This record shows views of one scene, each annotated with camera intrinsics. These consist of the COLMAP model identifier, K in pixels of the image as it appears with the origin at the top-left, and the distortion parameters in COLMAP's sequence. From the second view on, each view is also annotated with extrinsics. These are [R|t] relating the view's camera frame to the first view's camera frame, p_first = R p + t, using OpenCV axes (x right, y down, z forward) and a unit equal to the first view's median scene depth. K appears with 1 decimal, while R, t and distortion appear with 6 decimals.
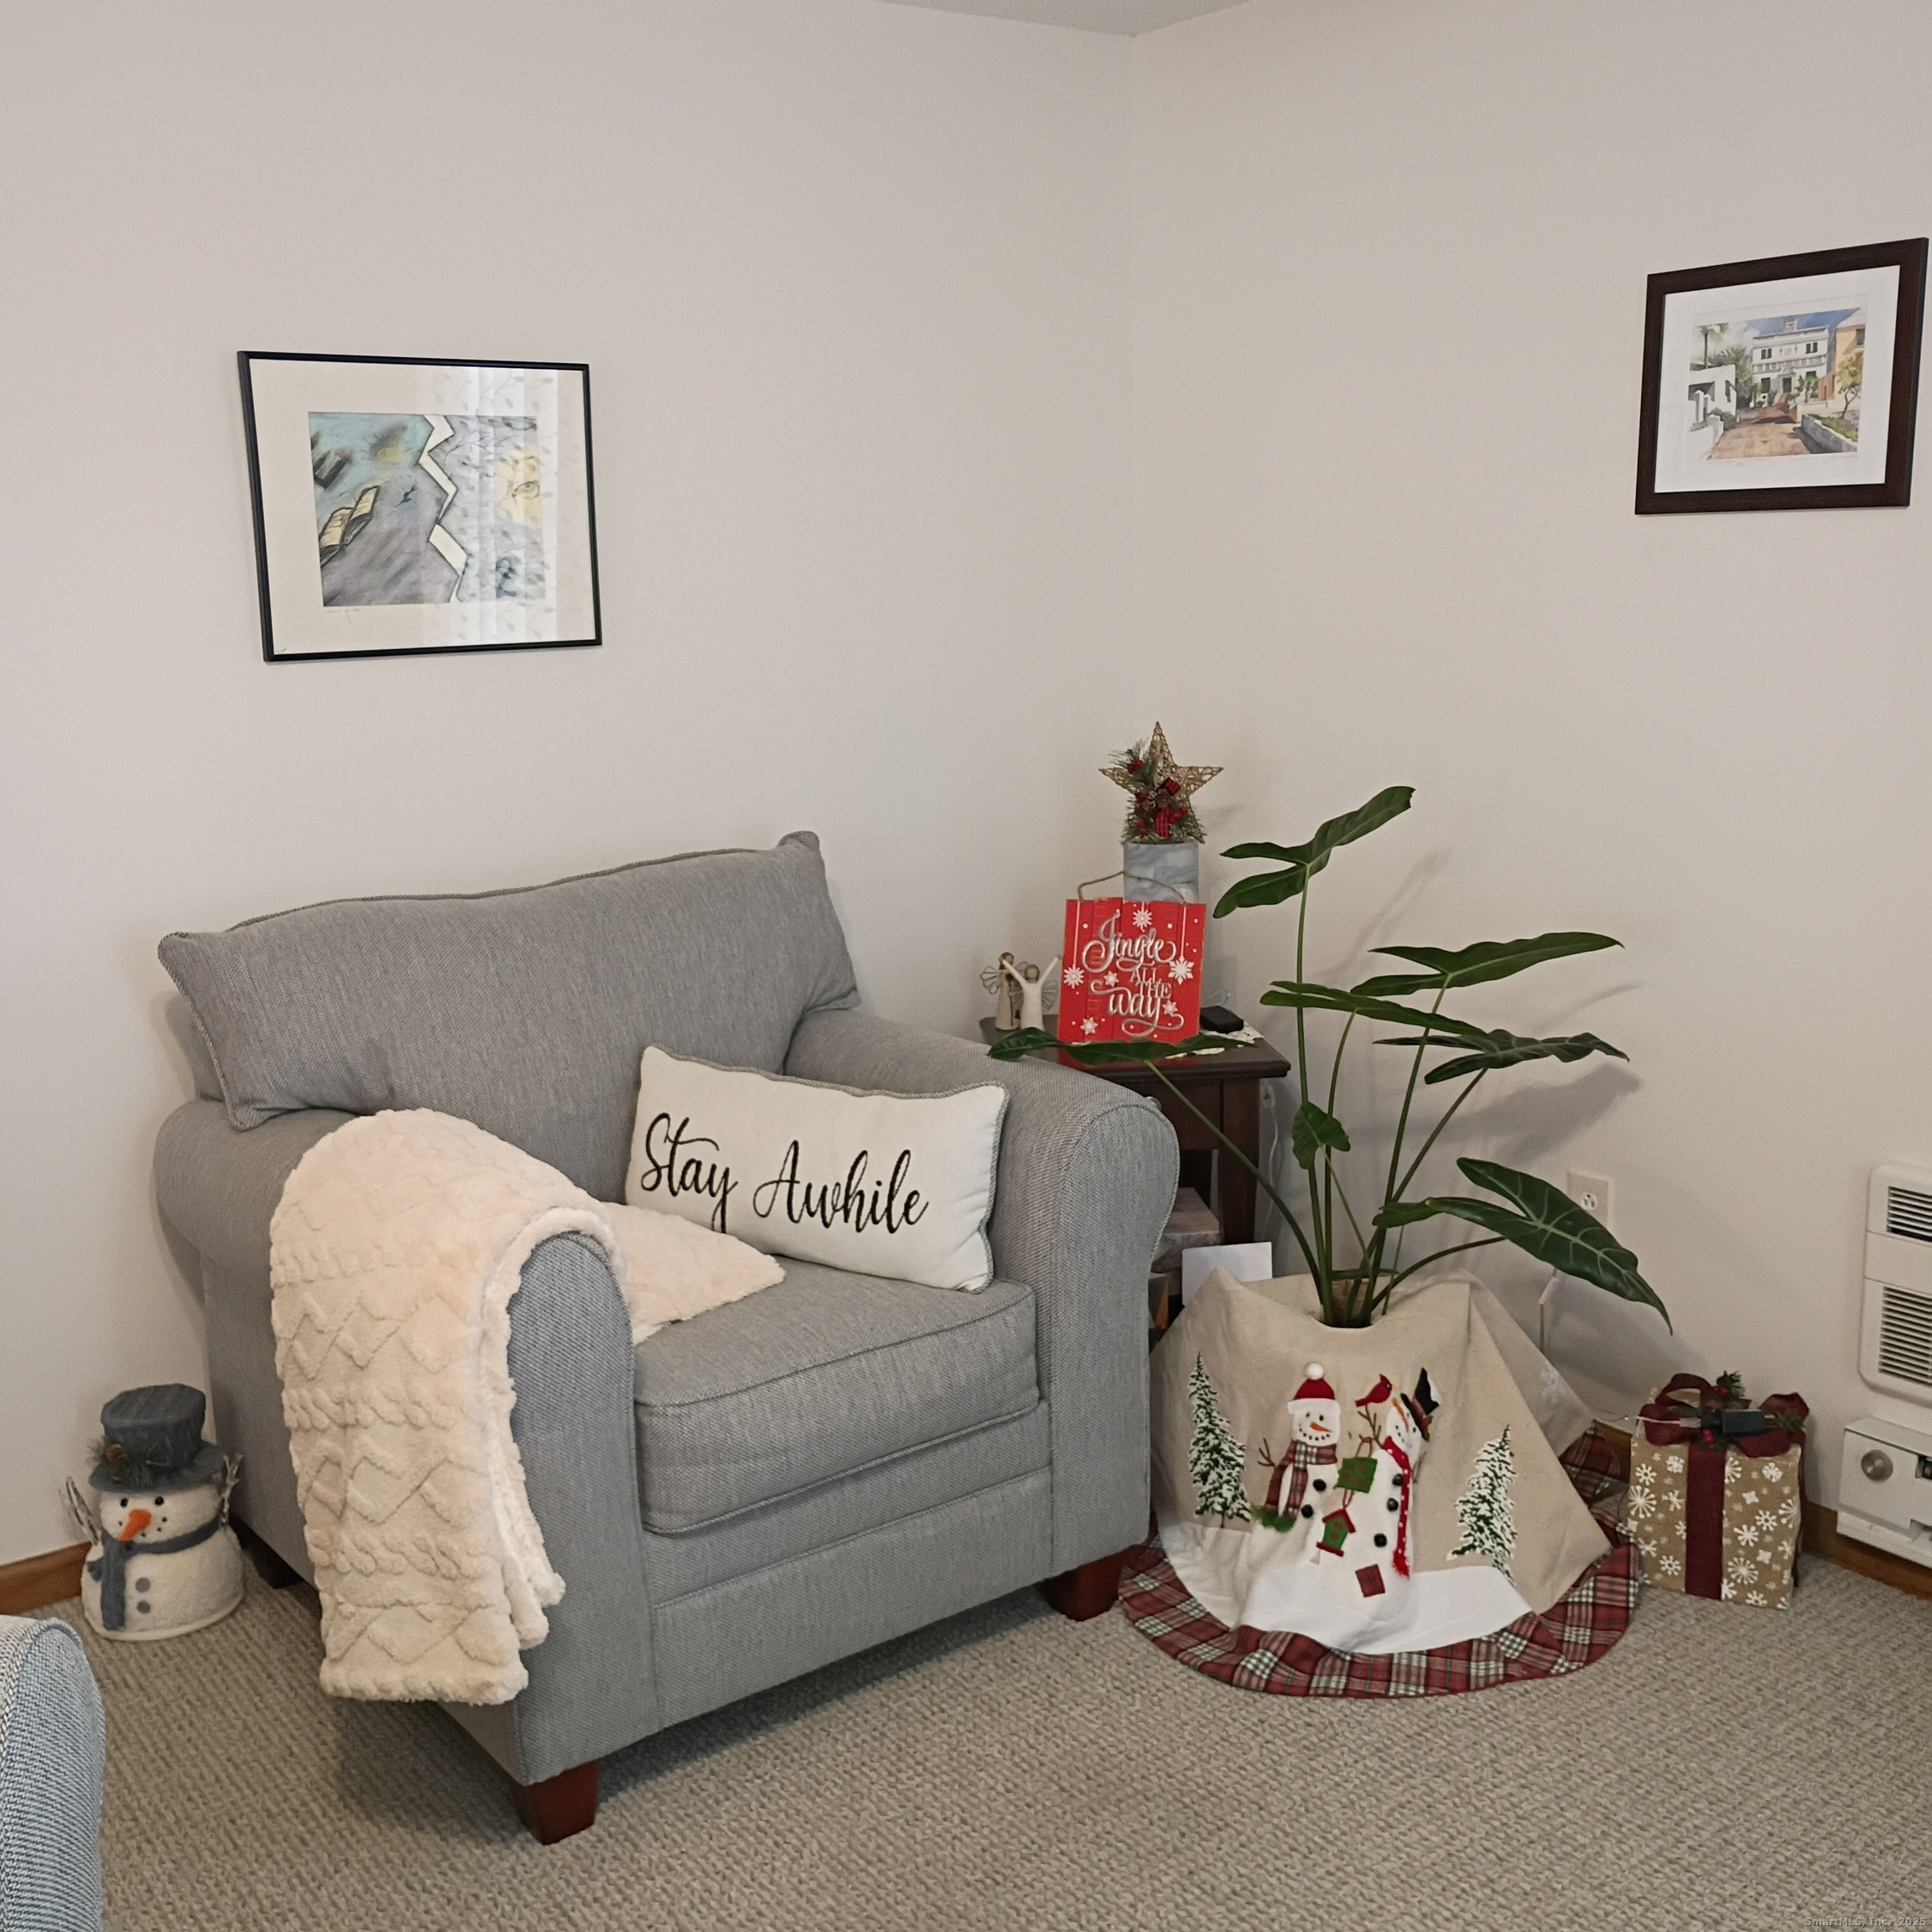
lens RADIAL K [[2142.9, 0, 966.0], [0, 2142.9, 966.0], [0, 0, 1]] dist [0.037875, -0.023364]
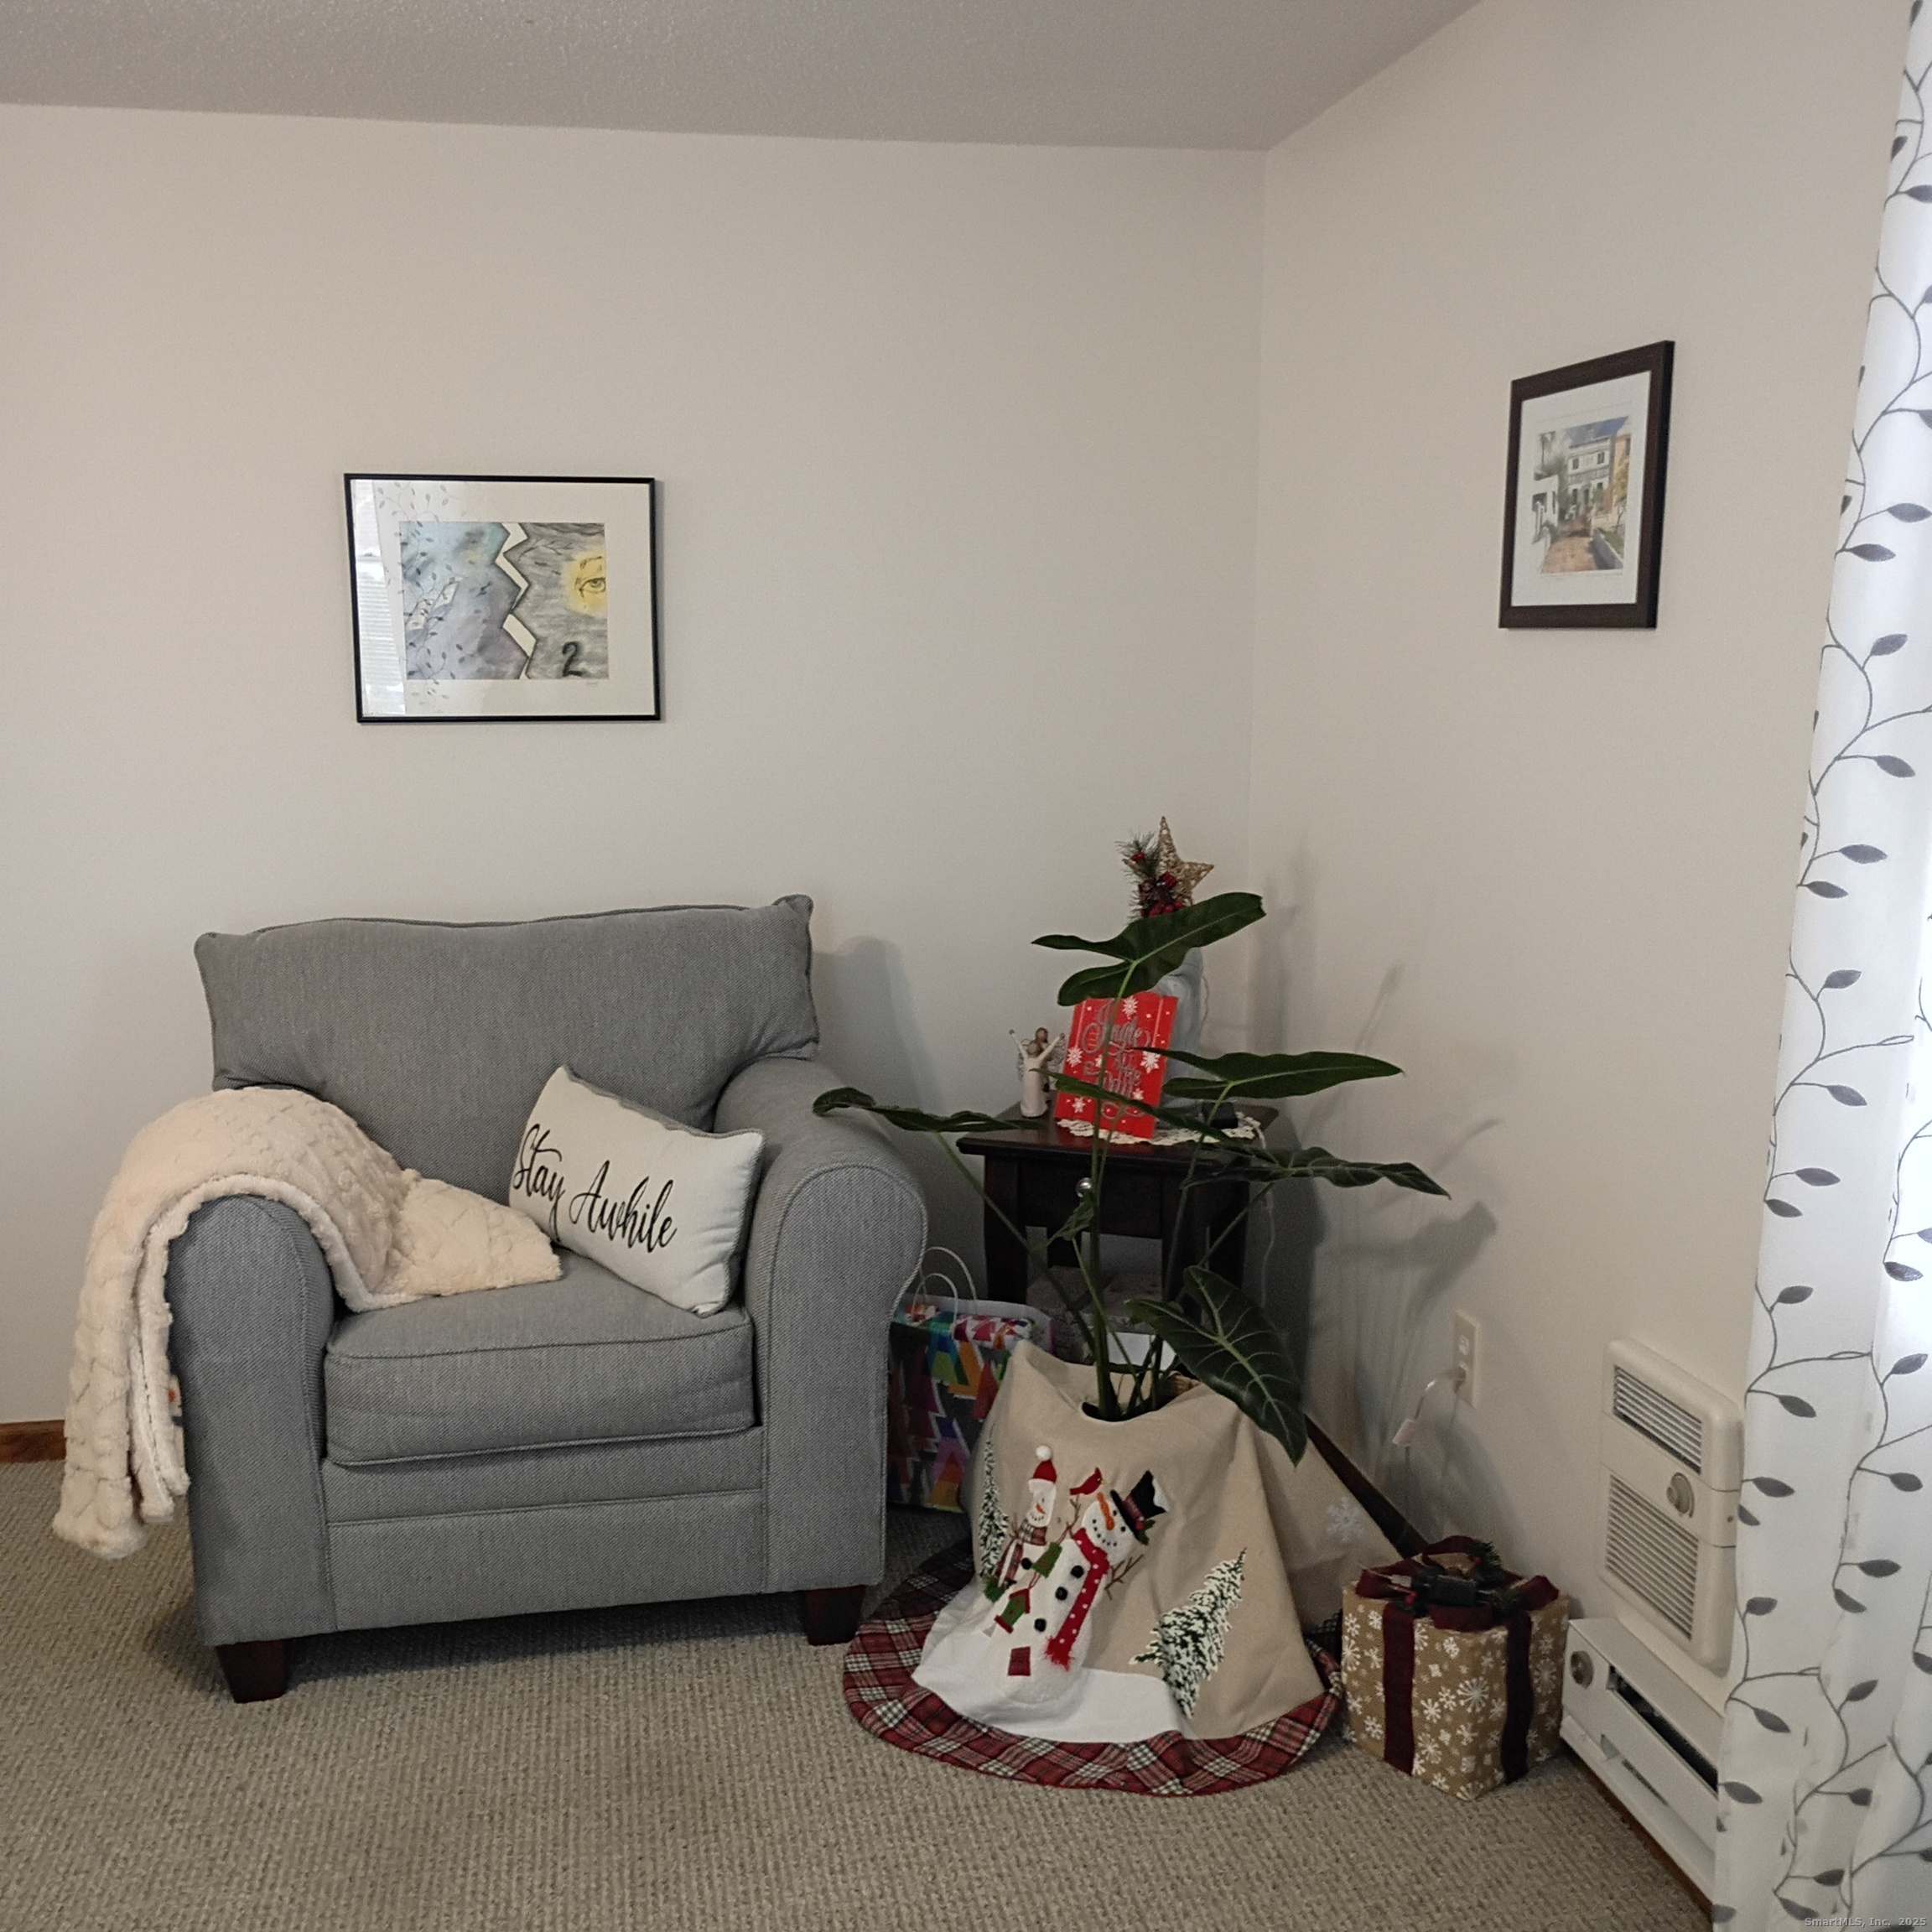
lens RADIAL K [[2142.9, 0, 966.0], [0, 2142.9, 966.0], [0, 0, 1]] dist [0.037875, -0.023364]
pose [[0.899517, 0.089244, -0.427673, 0.552054], [-0.103272, 0.994606, -0.009661, -0.028674], [0.424504, 0.052857, 0.903882, 0.048174]]
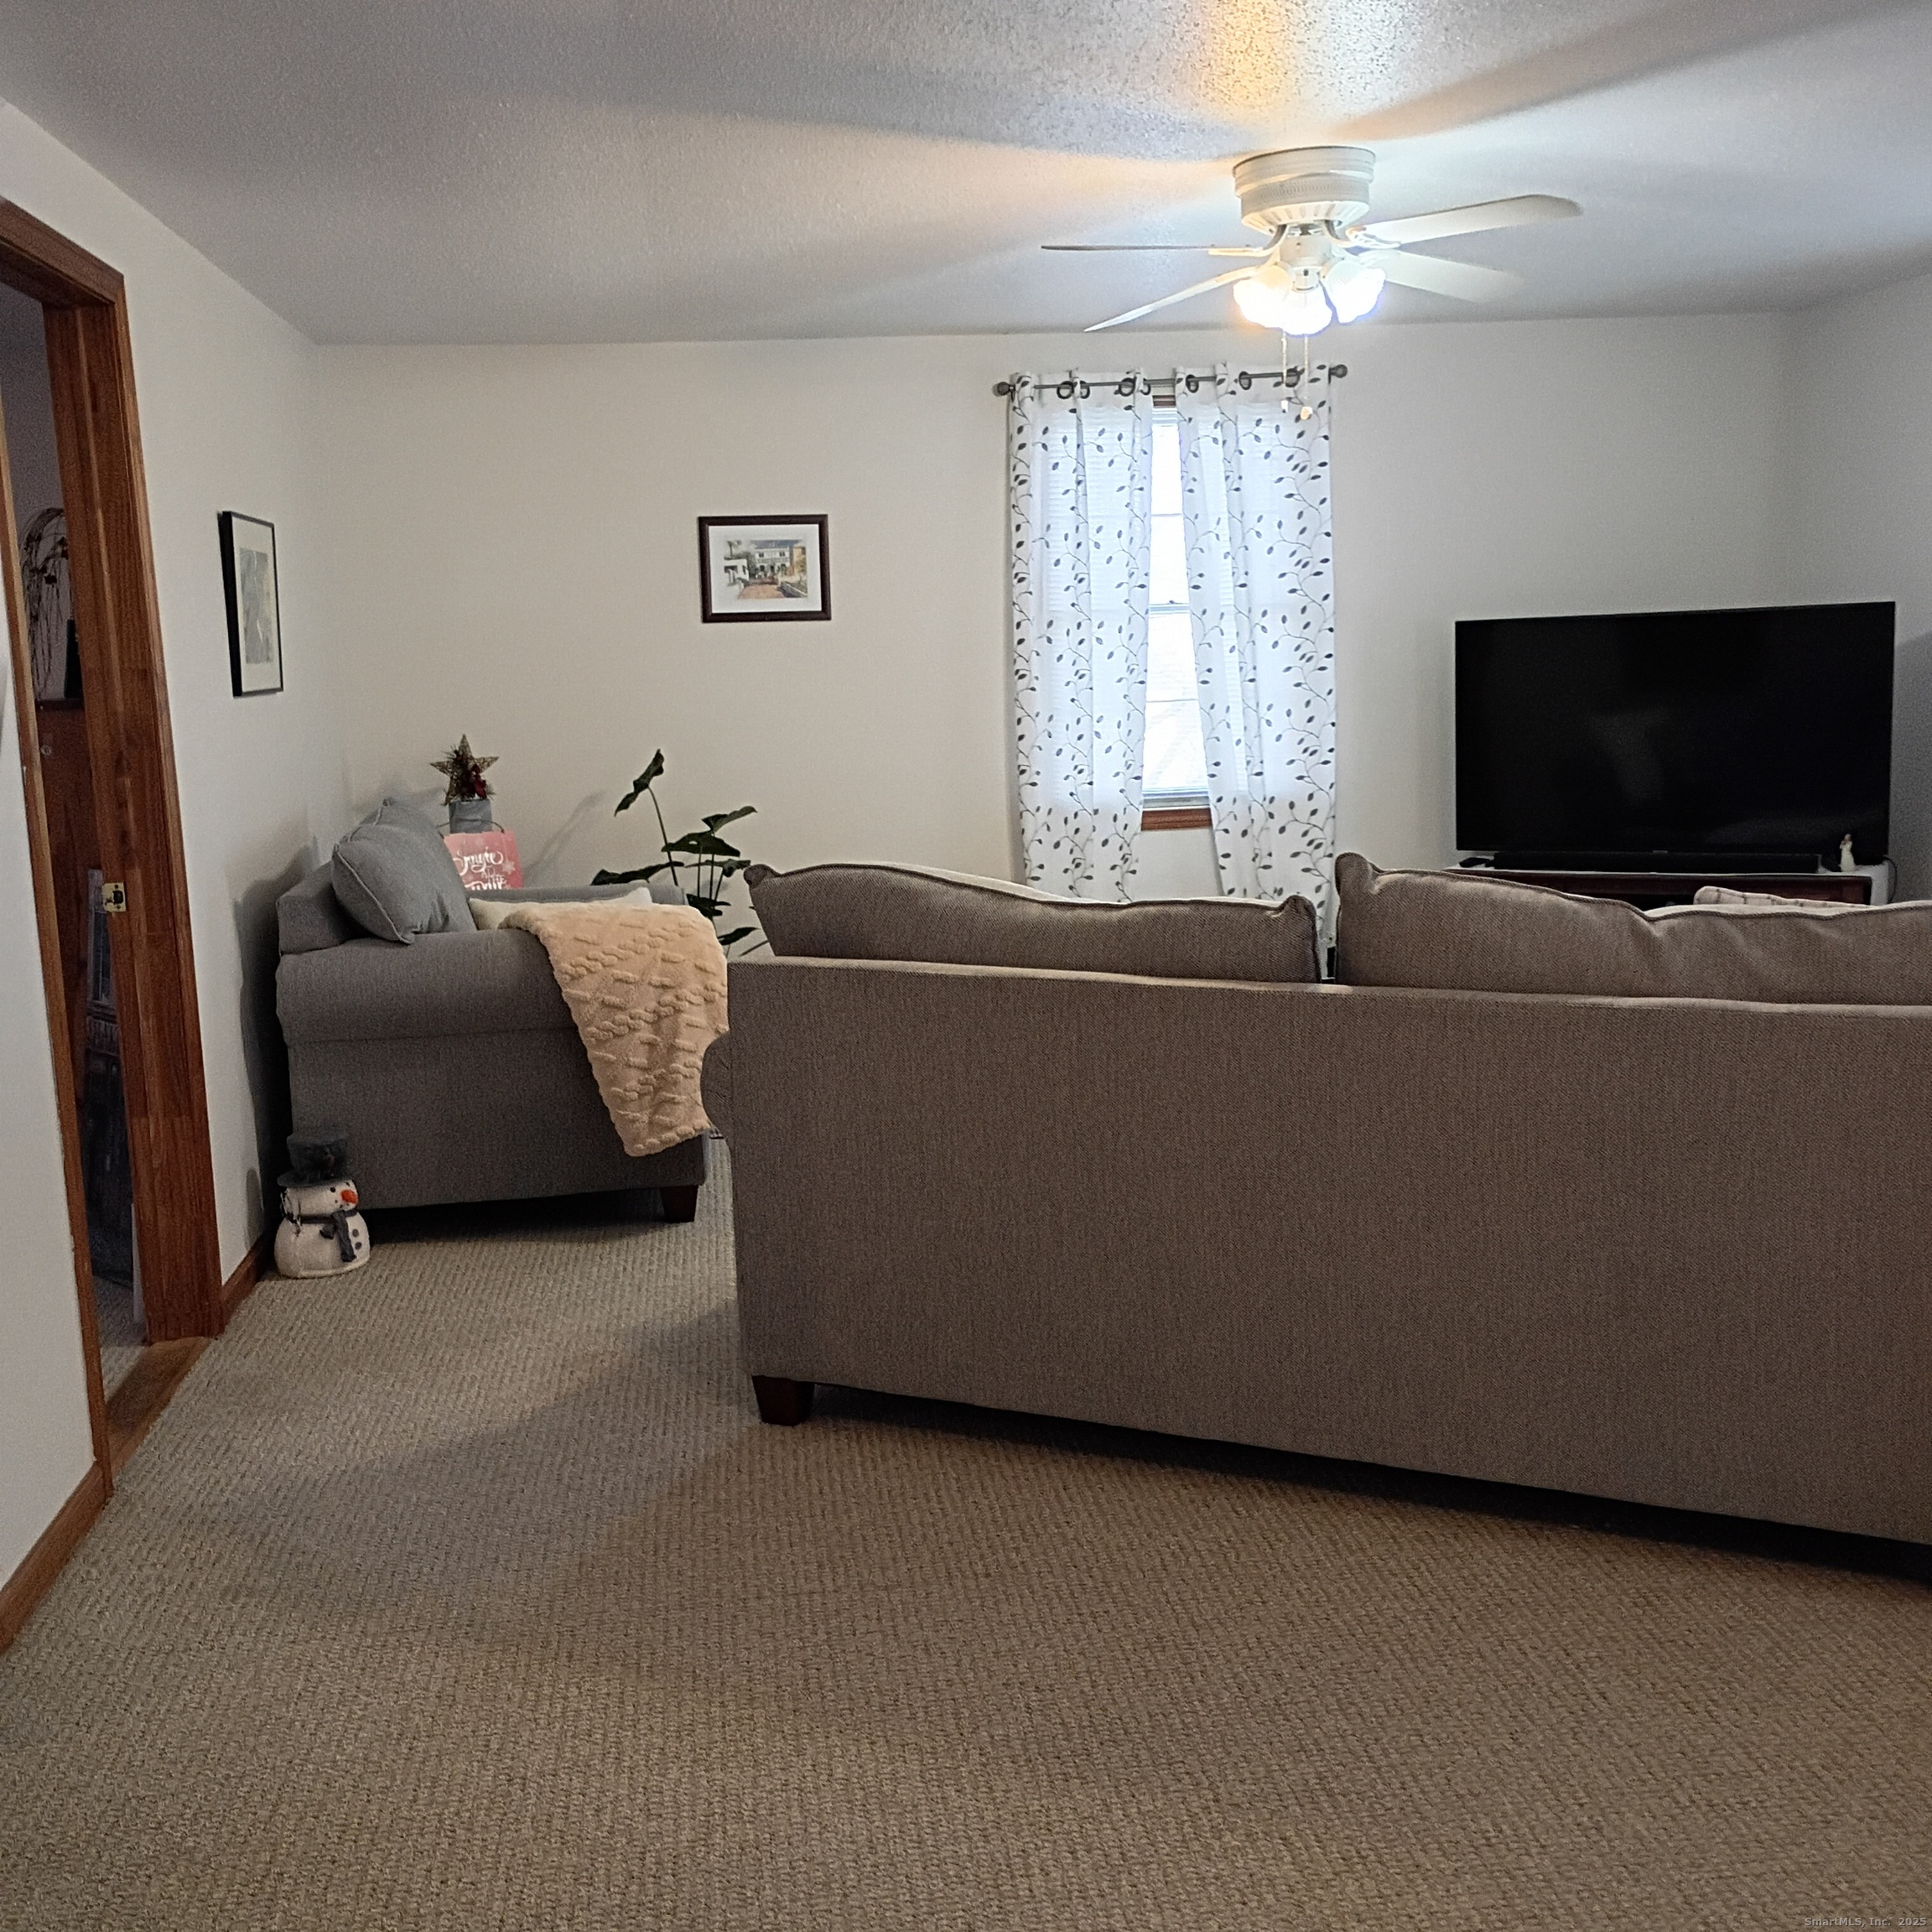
lens RADIAL K [[2121.1, 0, 927.5], [0, 2121.1, 971.0], [0, 0, 1]] dist [0.064135, -0.052299]
pose [[0.483905, -0.124388, 0.866235, -1.600656], [0.185040, 0.982010, 0.037643, 0.106970], [-0.855334, 0.142073, 0.498217, -0.243696]]
